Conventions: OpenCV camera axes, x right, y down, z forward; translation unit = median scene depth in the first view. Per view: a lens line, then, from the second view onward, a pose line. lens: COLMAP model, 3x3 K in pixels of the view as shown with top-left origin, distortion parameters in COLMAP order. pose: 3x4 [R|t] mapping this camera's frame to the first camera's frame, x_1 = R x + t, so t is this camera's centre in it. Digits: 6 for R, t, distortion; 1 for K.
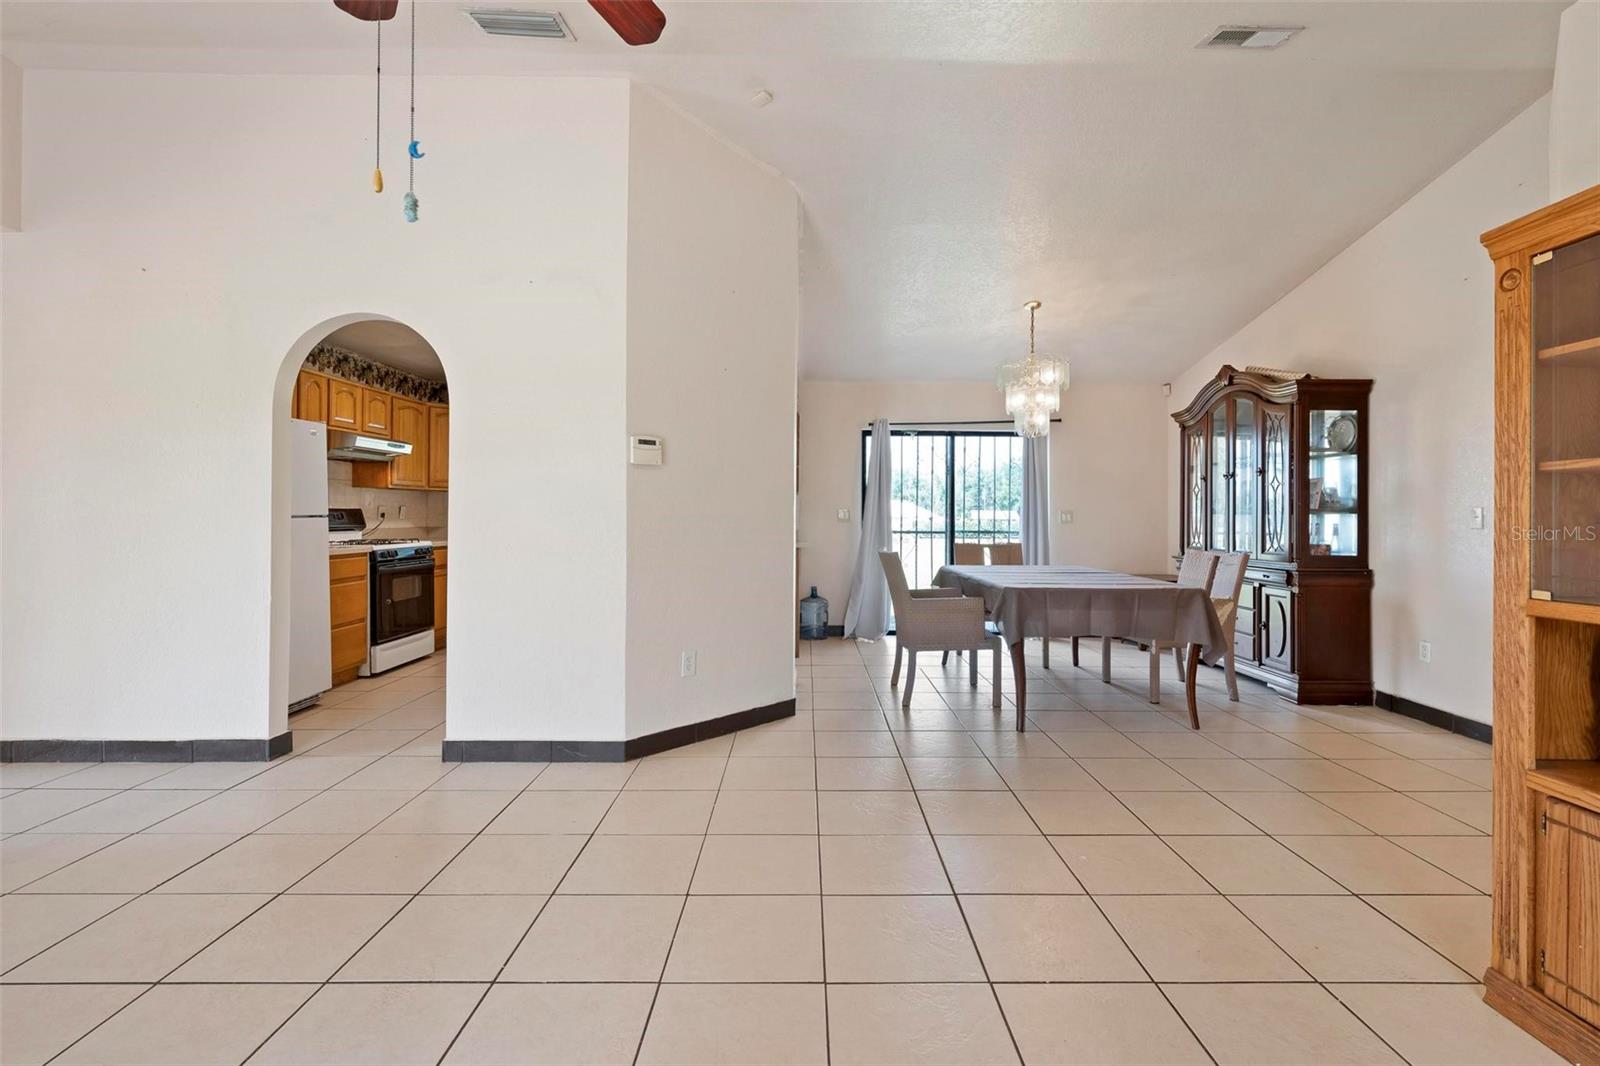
lens RADIAL K [[726.7, 0, 827.6], [0, 726.7, 515.9], [0, 0, 1]] dist [0.013559, -0.001008]
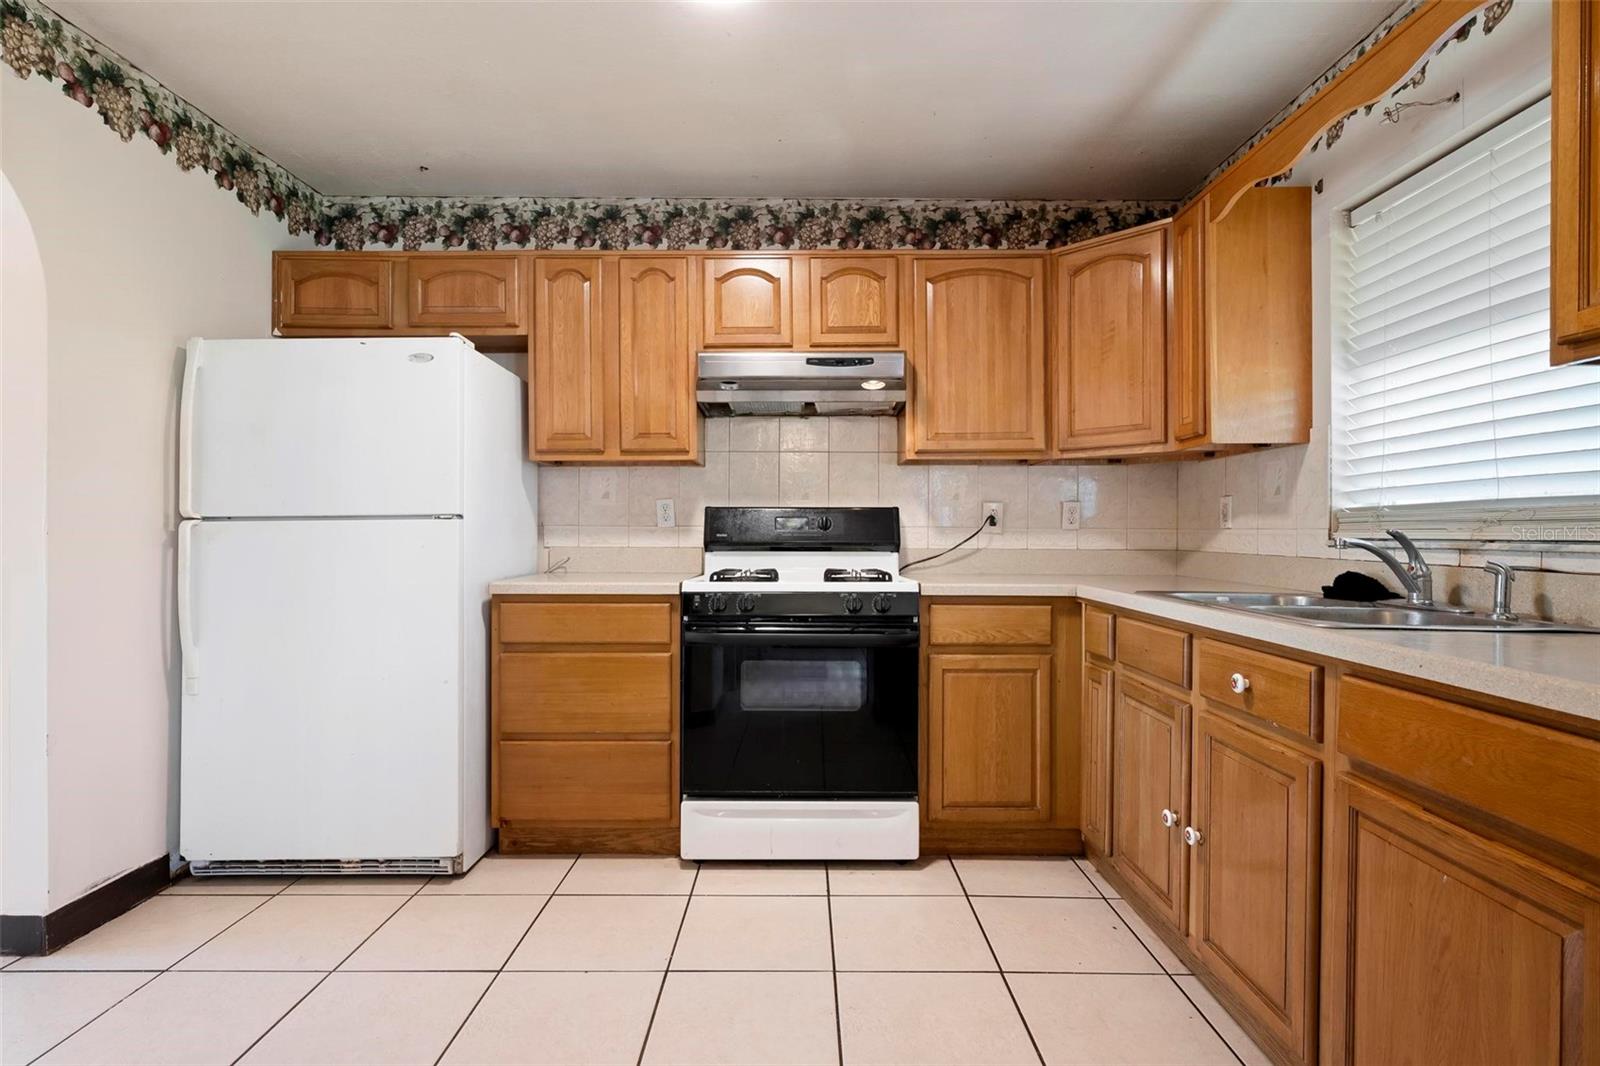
lens RADIAL K [[788.7, 0, 793.6], [0, 788.7, 533.7], [0, 0, 1]] dist [-0.000036, 0.000134]
pose [[-0.019957, 0.001247, -0.999800, -0.108706], [-0.004325, 0.999990, 0.001333, 0.008033], [0.999791, 0.004351, -0.019951, 0.989243]]
